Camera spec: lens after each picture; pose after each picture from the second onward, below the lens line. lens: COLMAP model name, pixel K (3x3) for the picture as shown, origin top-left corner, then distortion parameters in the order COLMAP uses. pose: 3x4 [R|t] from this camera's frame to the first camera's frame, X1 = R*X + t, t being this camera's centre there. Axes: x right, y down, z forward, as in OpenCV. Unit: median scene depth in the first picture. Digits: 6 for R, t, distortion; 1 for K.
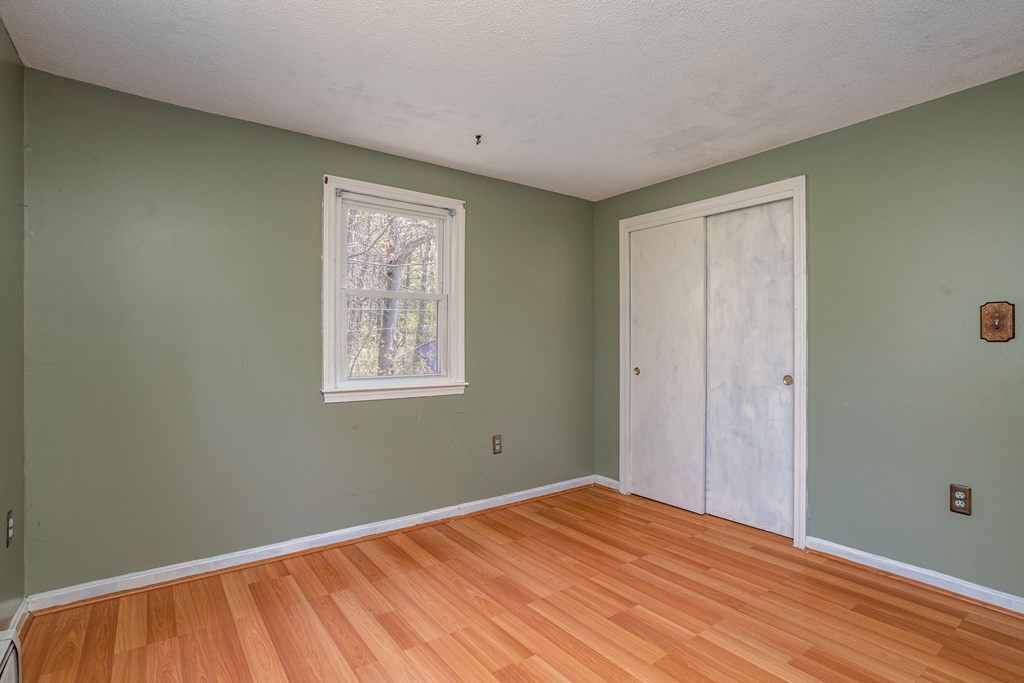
lens RADIAL K [[508.1, 0, 504.3], [0, 508.1, 341.0], [0, 0, 1]] dist [-0.058012, 0.035960]
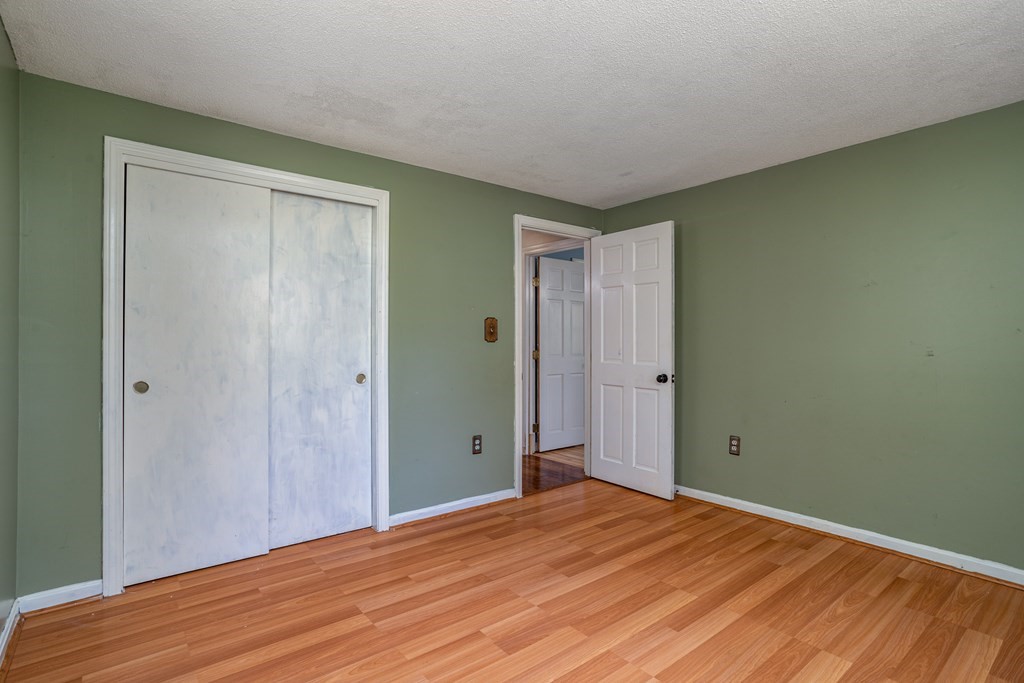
lens RADIAL K [[494.5, 0, 504.8], [0, 494.5, 337.3], [0, 0, 1]] dist [-0.054654, 0.033426]
pose [[-0.027769, 0.007817, 0.999584, -0.450451], [-0.005196, 0.999955, -0.007964, -0.000968], [-0.999601, -0.005415, -0.027727, 0.704364]]
